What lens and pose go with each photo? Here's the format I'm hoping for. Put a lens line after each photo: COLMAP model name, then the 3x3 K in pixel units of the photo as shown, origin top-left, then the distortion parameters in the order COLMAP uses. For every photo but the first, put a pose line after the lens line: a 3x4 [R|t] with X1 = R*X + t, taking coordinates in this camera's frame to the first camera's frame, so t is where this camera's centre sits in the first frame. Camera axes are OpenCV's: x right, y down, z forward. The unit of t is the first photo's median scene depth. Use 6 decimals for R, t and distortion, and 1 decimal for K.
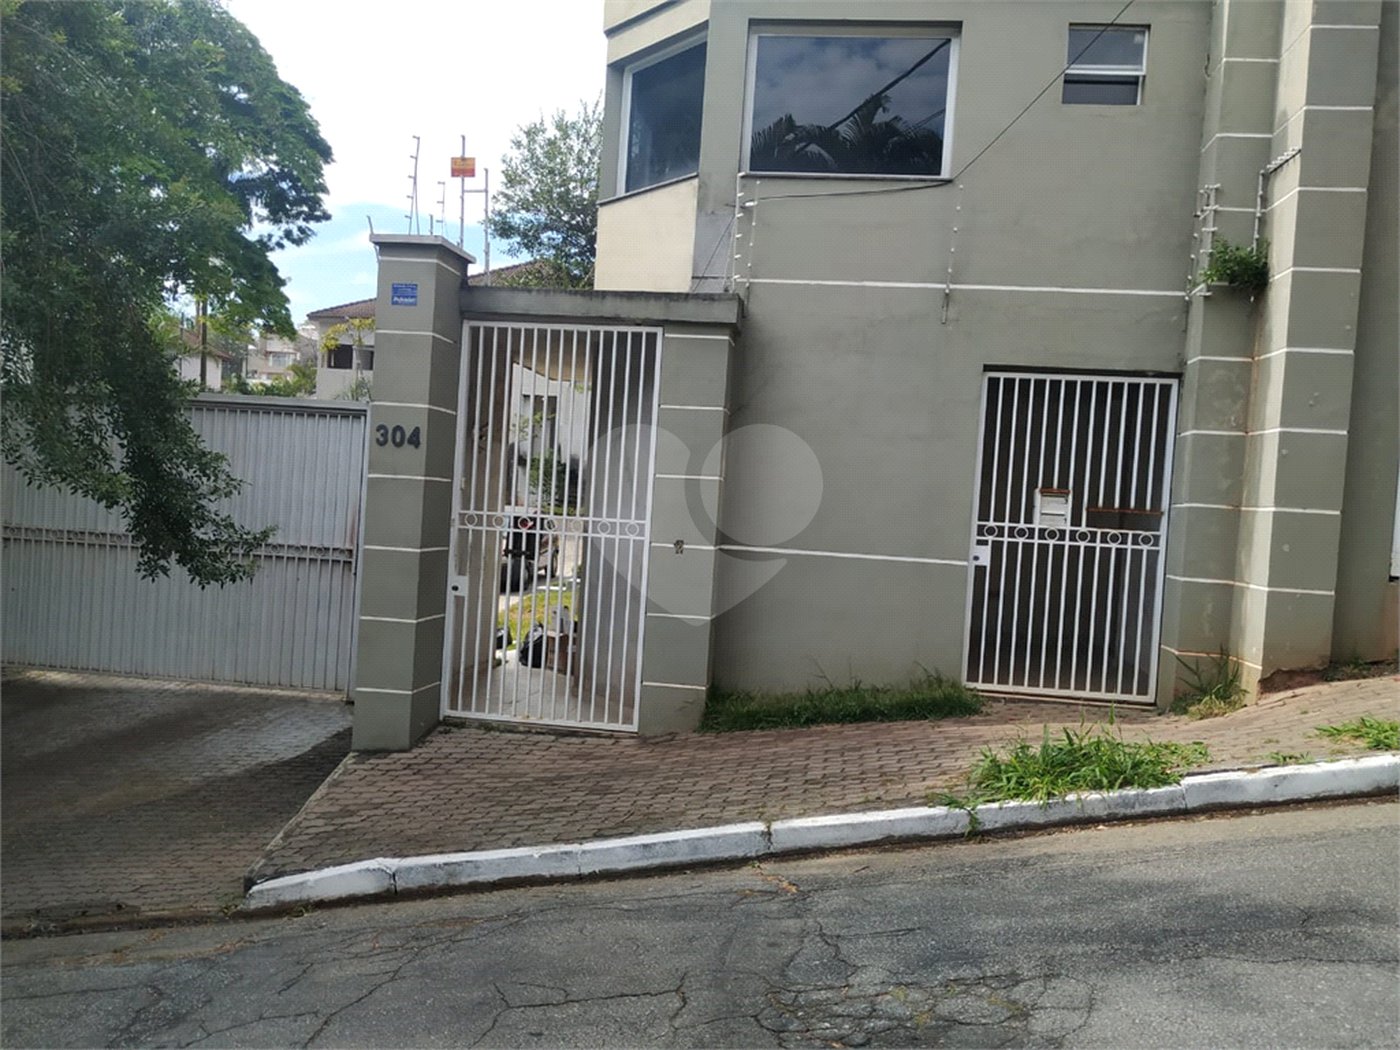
lens RADIAL K [[1164.2, 0, 704.6], [0, 1164.2, 526.3], [0, 0, 1]] dist [0.079549, -0.127364]
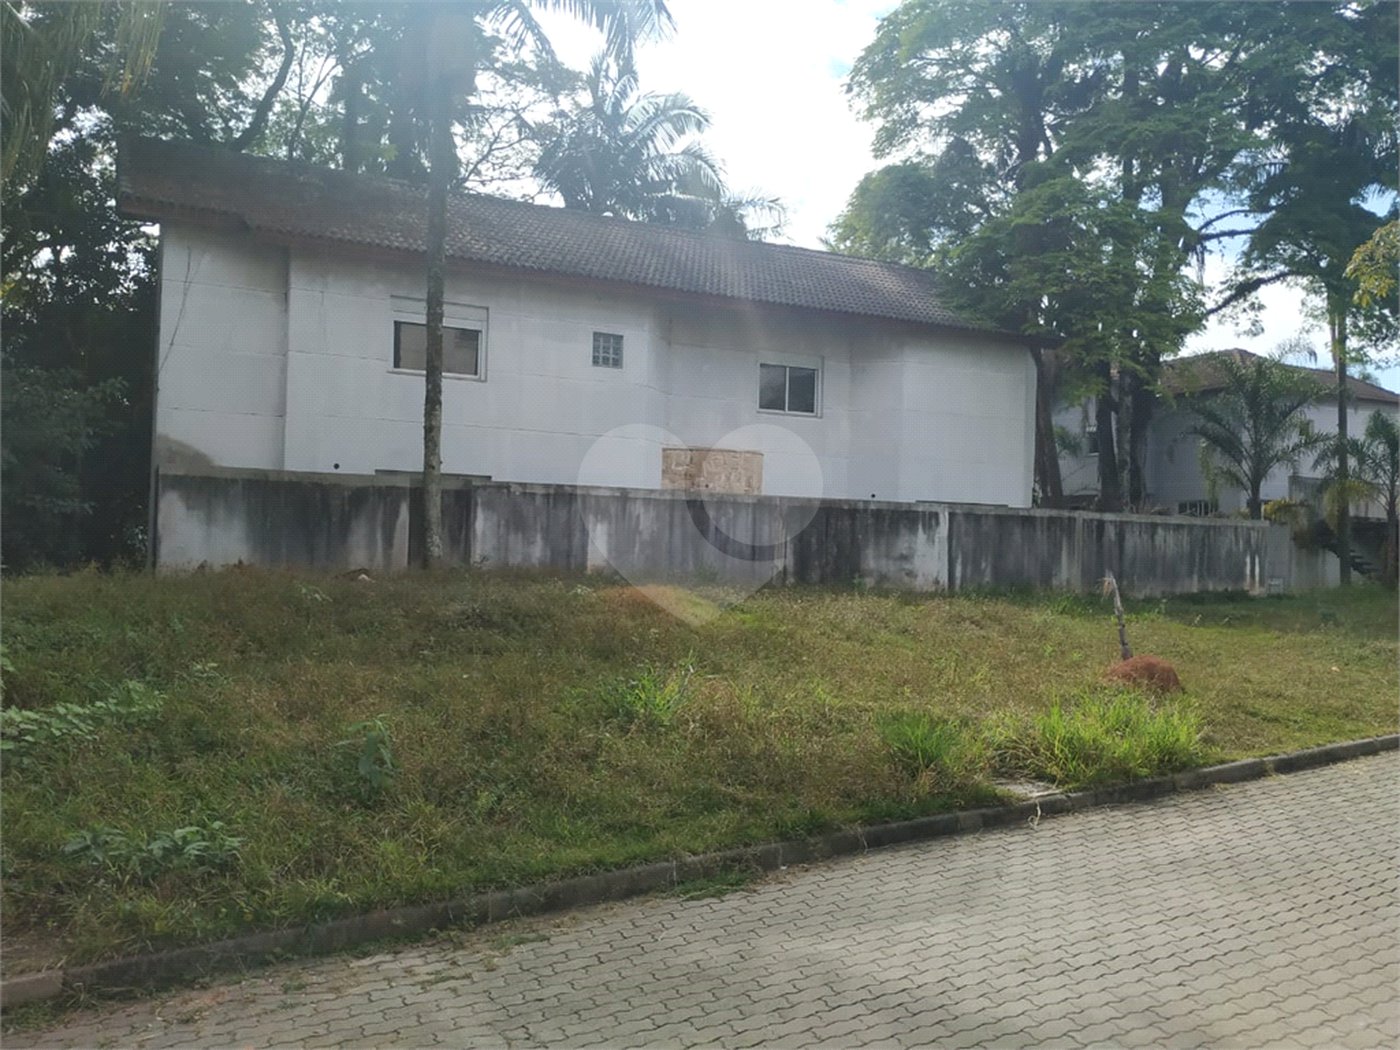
lens RADIAL K [[1164.2, 0, 712.6], [0, 1164.2, 521.0], [0, 0, 1]] dist [0.079549, -0.127364]
pose [[0.538277, -0.070114, -0.839846, -0.031908], [-0.005142, 0.996242, -0.086466, -0.005281], [0.842752, 0.050861, 0.535893, 0.313692]]
